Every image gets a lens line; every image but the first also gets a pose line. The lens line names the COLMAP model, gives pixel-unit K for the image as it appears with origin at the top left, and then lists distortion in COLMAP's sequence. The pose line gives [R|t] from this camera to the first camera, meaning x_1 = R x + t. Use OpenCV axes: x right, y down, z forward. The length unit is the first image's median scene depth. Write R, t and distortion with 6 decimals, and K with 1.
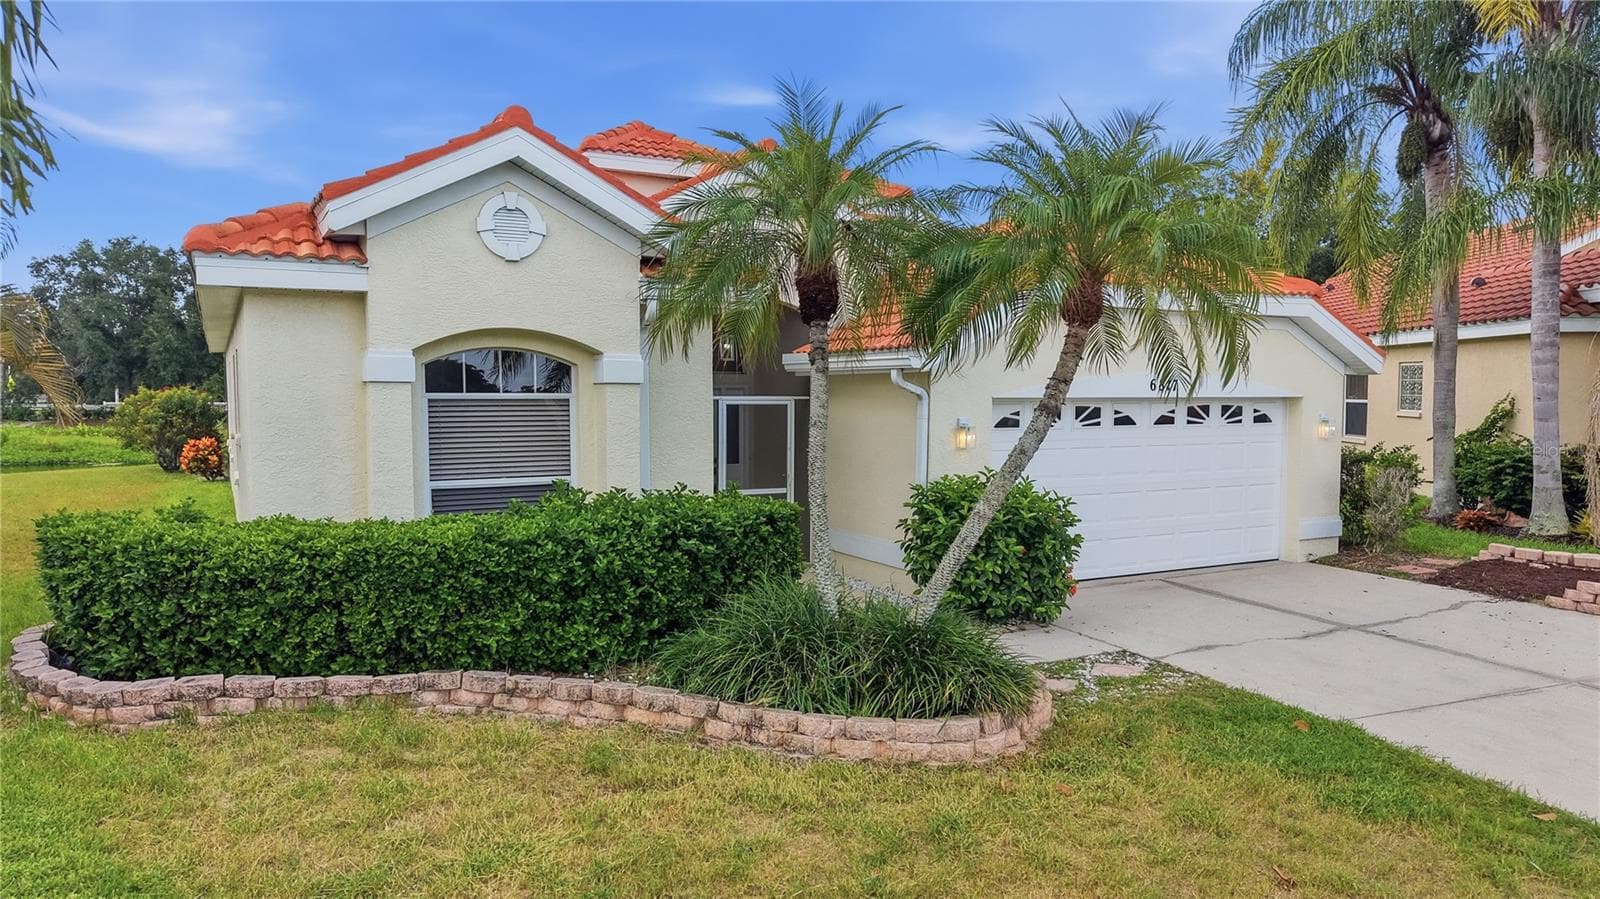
lens RADIAL K [[1071.7, 0, 800.0], [0, 1071.7, 449.5], [0, 0, 1]] dist [0.068907, -0.094707]
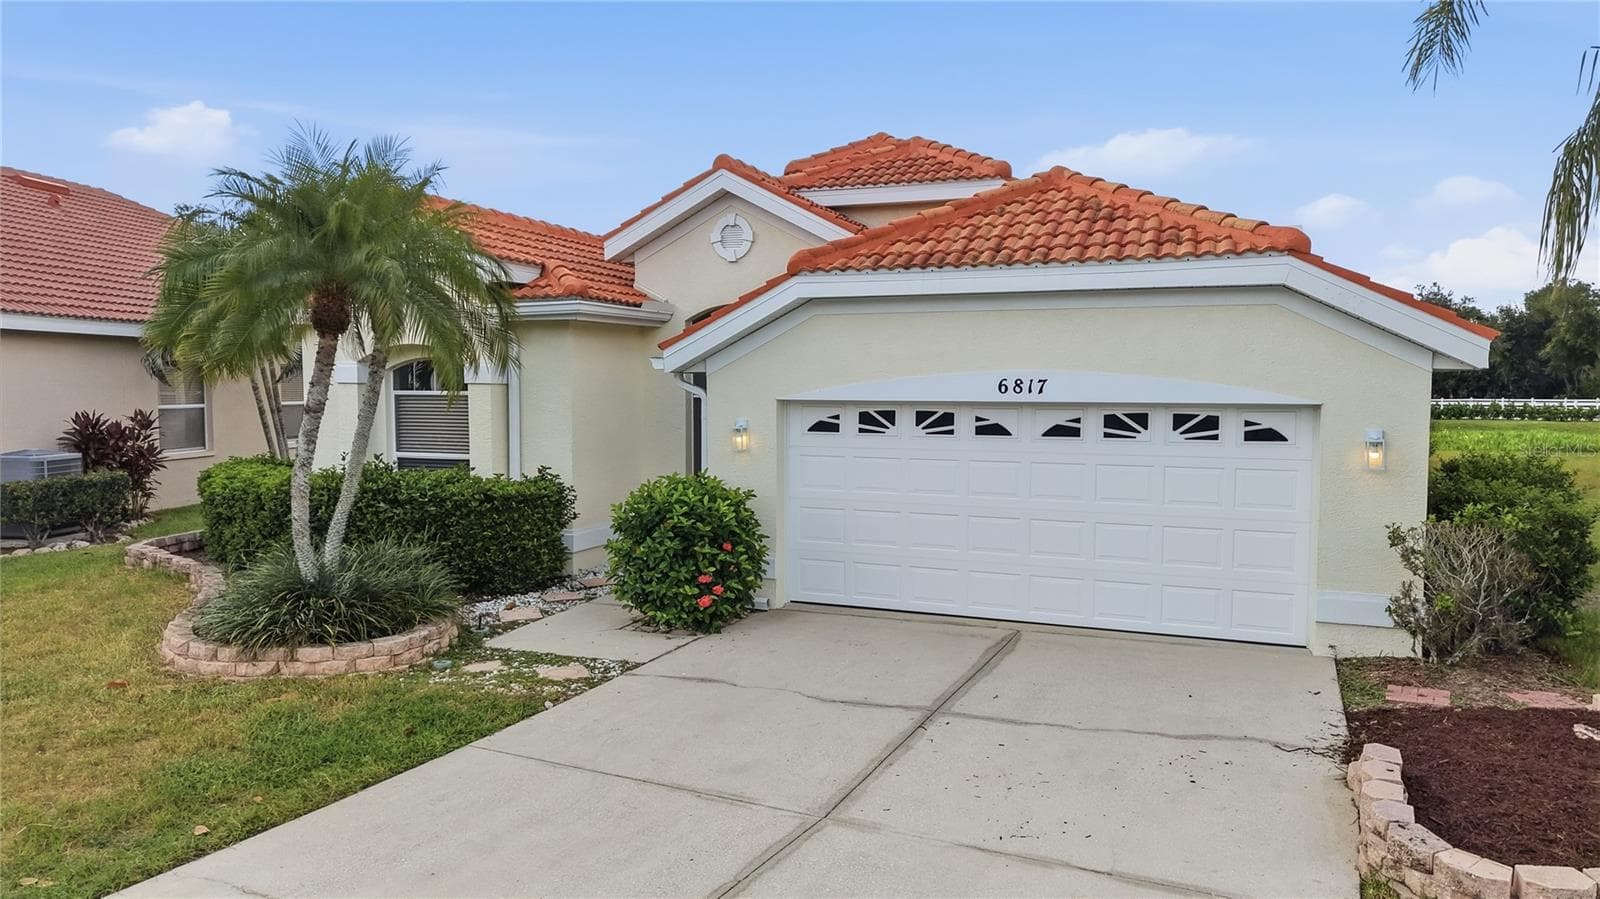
lens RADIAL K [[1076.0, 0, 798.8], [0, 1076.0, 456.2], [0, 0, 1]] dist [0.089056, -0.165881]
pose [[0.637741, 0.053517, -0.768389, 1.106879], [-0.044592, 0.998475, 0.032531, -0.035503], [0.768959, 0.013518, 0.639155, 0.483583]]
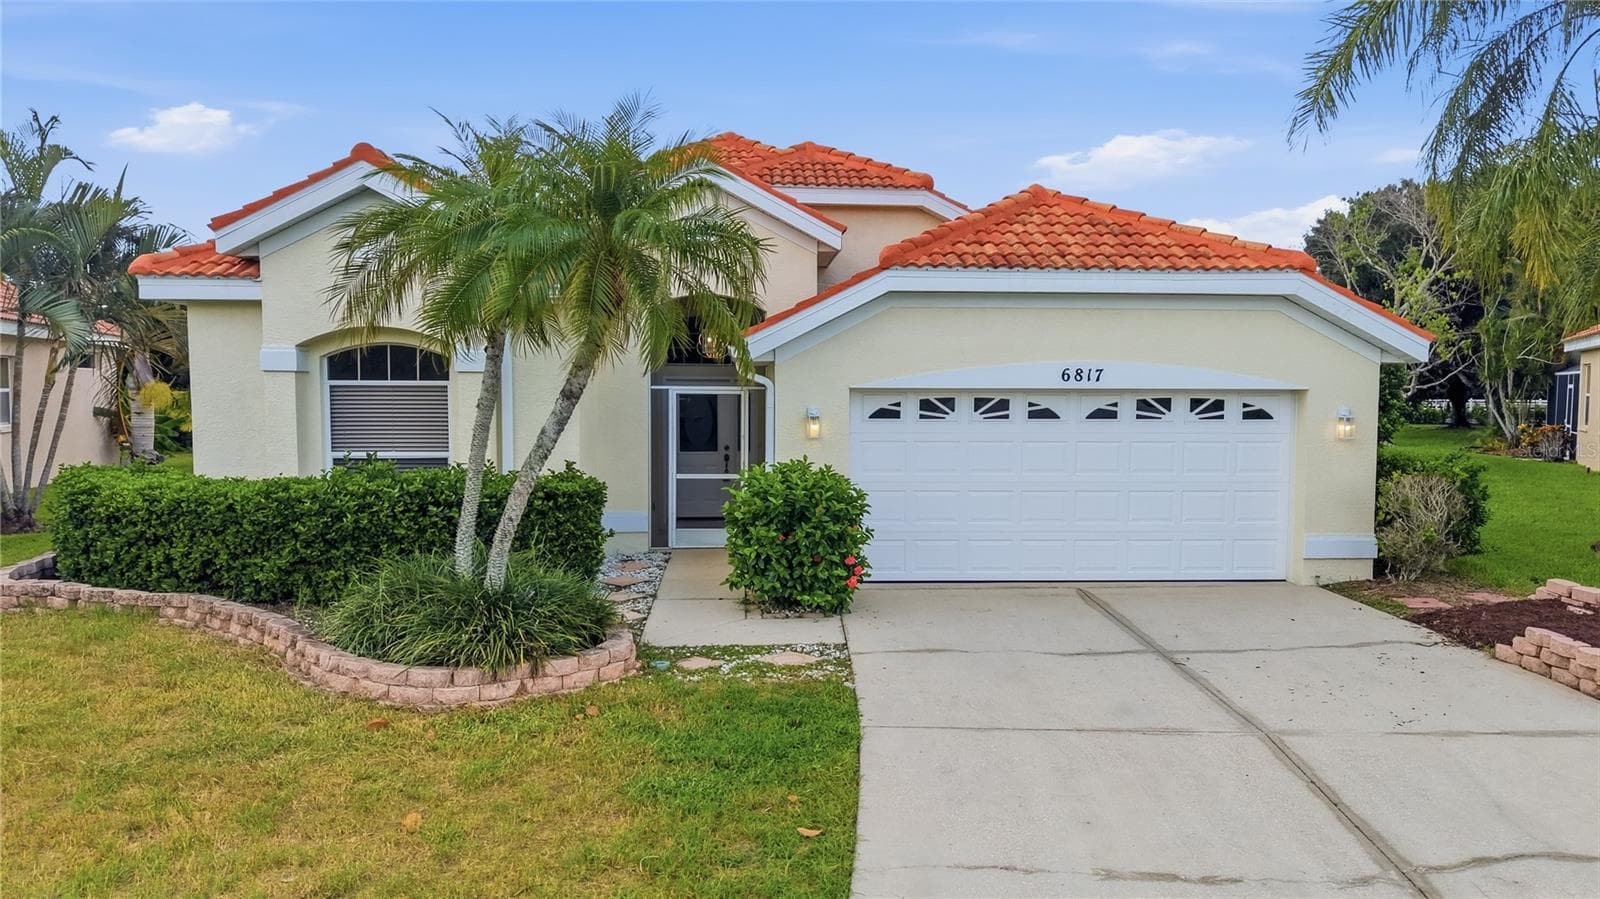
lens RADIAL K [[1076.2, 0, 796.3], [0, 1076.2, 465.1], [0, 0, 1]] dist [0.075088, -0.093386]
pose [[0.908579, 0.033475, -0.416369, 0.656885], [-0.026113, 0.999386, 0.023364, 0.001459], [0.416895, -0.010355, 0.908896, 0.089092]]
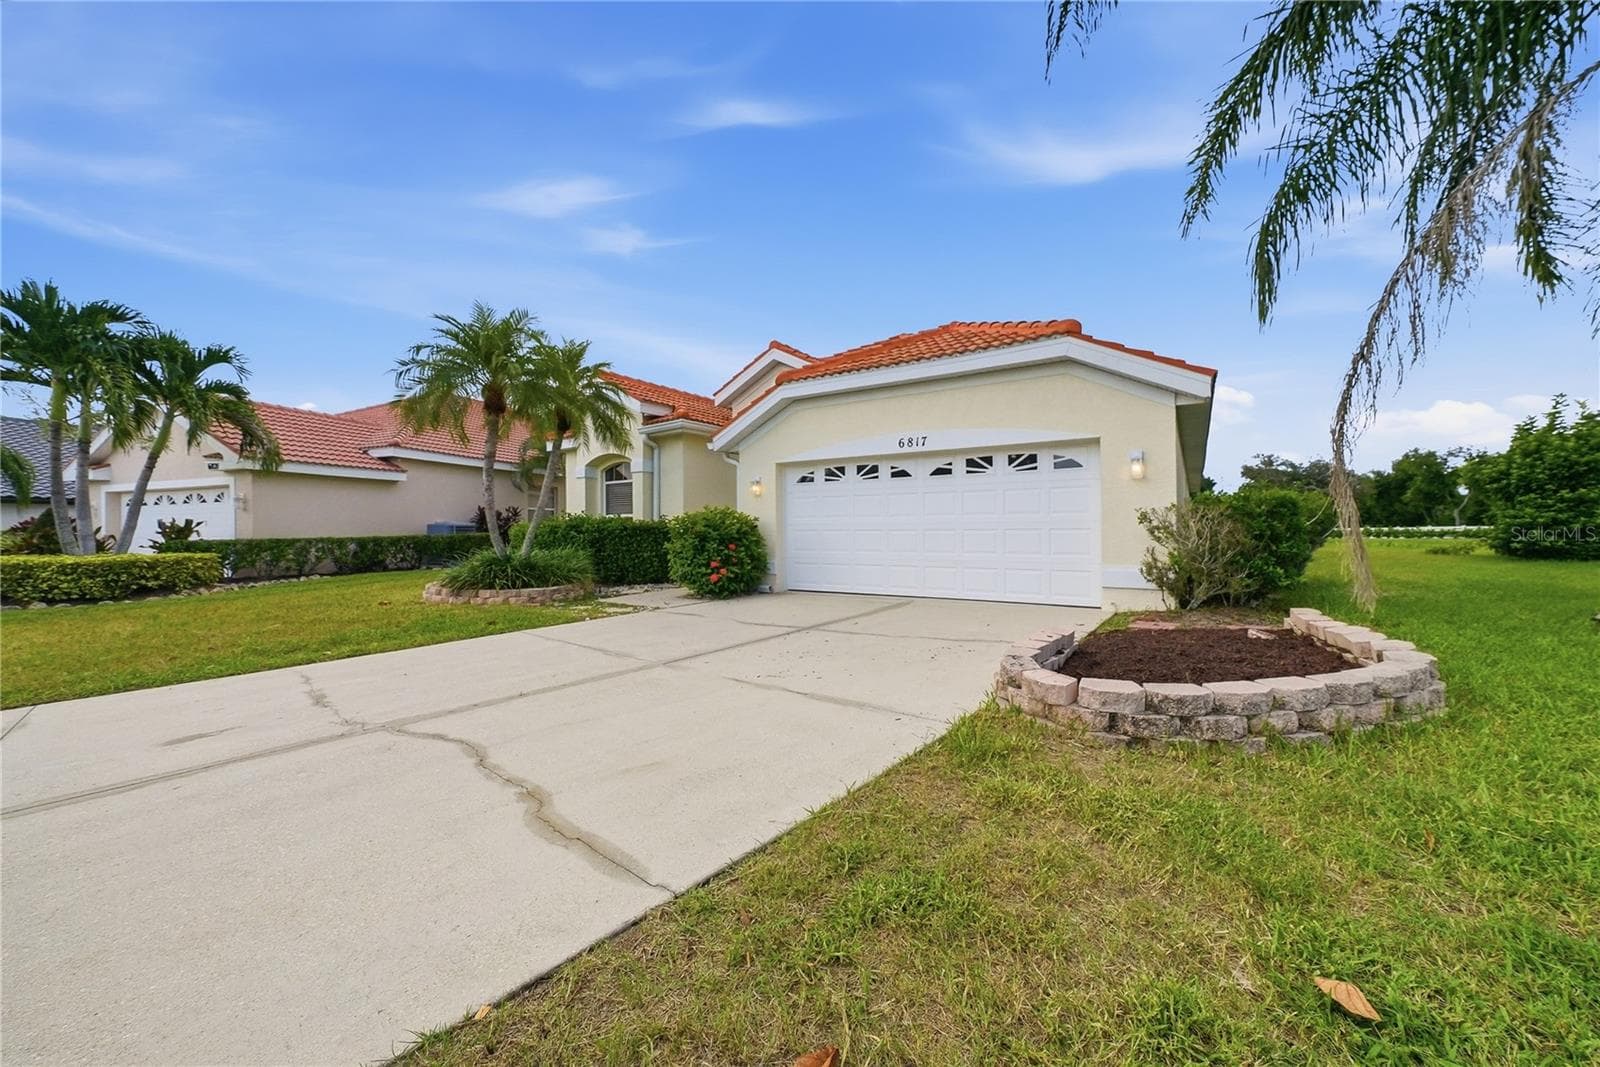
lens RADIAL K [[593.0, 0, 812.9], [0, 593.0, 529.4], [0, 0, 1]] dist [-0.010421, -0.000029]
pose [[0.471252, -0.004534, -0.881987, 1.161143], [-0.043616, 0.998644, -0.028438, 0.085285], [0.880919, 0.051871, 0.470415, 0.764053]]
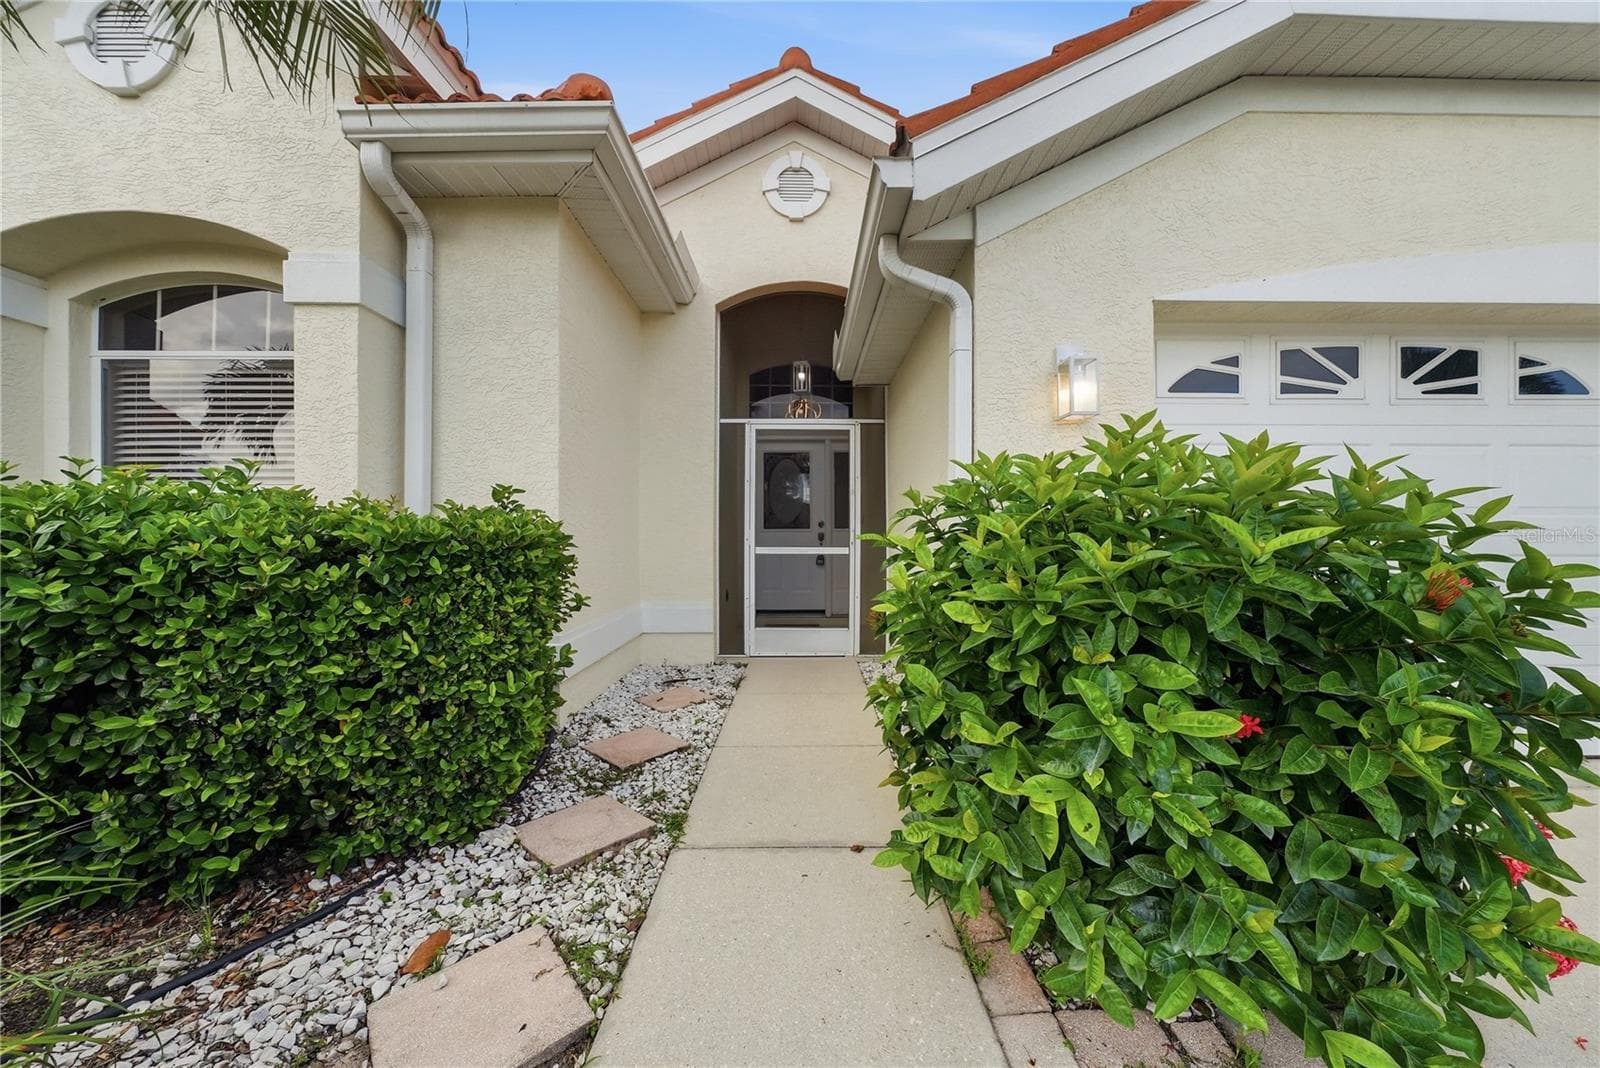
lens RADIAL K [[555.4, 0, 803.7], [0, 555.4, 534.8], [0, 0, 1]] dist [-0.001193, 0.000017]
pose [[0.884837, -0.004828, -0.465875, 0.190044], [-0.023182, 0.998251, -0.054375, 0.067080], [0.465323, 0.058912, 0.883178, 0.896700]]
